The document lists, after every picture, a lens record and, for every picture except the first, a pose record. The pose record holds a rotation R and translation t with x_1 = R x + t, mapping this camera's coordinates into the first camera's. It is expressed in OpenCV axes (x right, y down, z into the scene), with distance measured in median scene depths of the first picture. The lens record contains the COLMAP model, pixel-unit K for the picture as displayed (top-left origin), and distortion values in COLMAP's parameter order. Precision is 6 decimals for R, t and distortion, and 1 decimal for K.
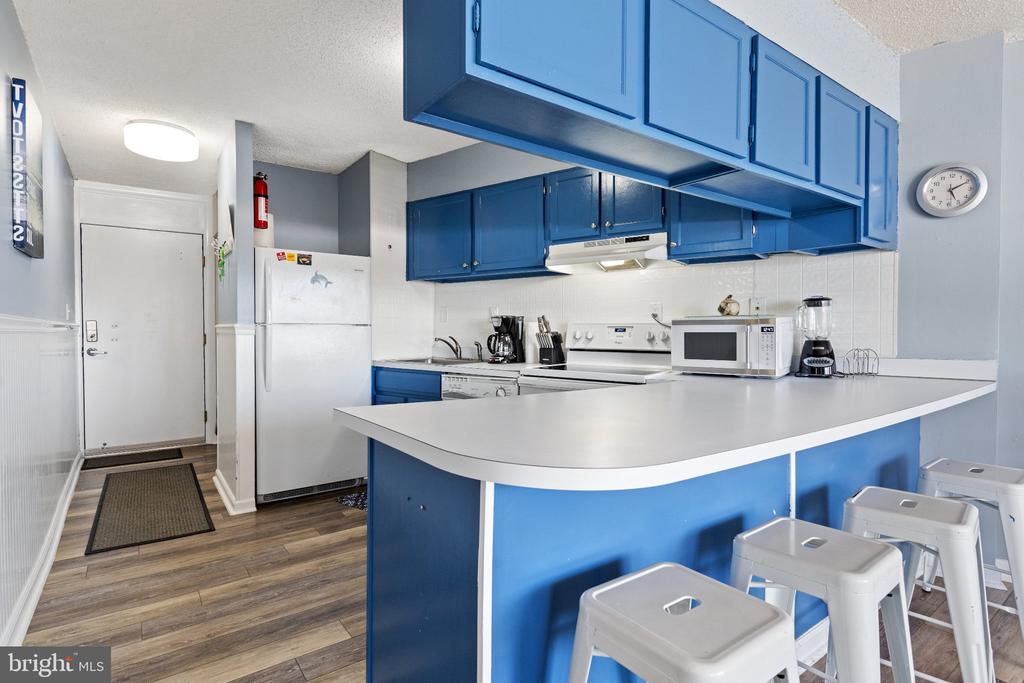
lens RADIAL K [[503.1, 0, 512.0], [0, 503.1, 341.5], [0, 0, 1]] dist [0.000983, 0.000011]
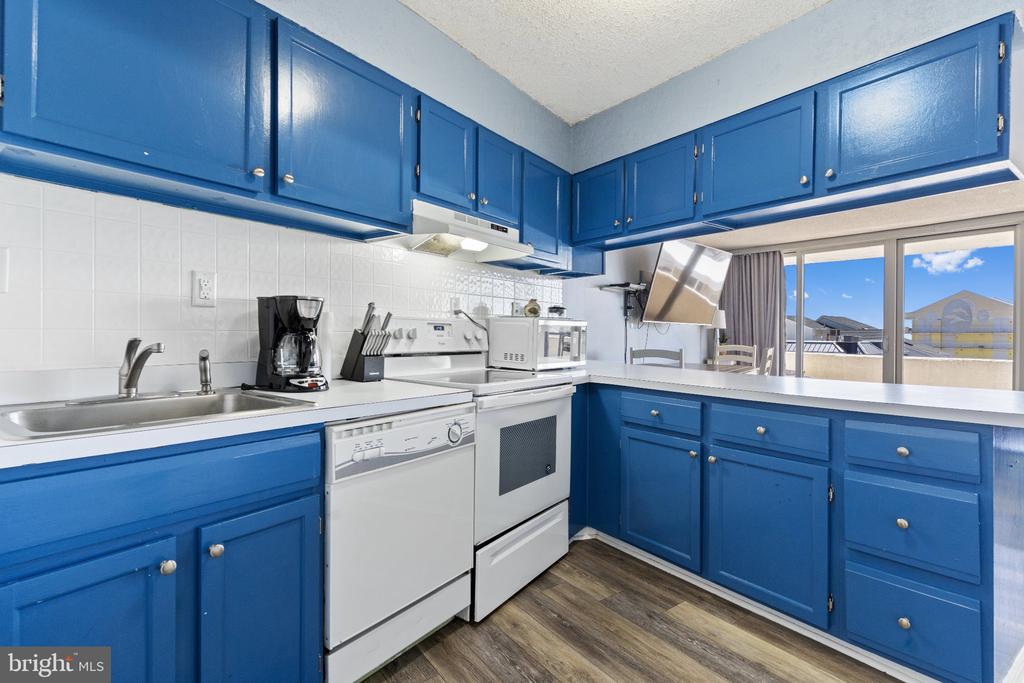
lens RADIAL K [[503.1, 0, 512.0], [0, 503.1, 341.5], [0, 0, 1]] dist [0.000983, 0.000011]
pose [[-0.009919, -0.020708, 0.999736, -0.599234], [0.009053, 0.999743, 0.020798, -0.016922], [-0.999910, 0.009256, -0.009729, 0.896634]]
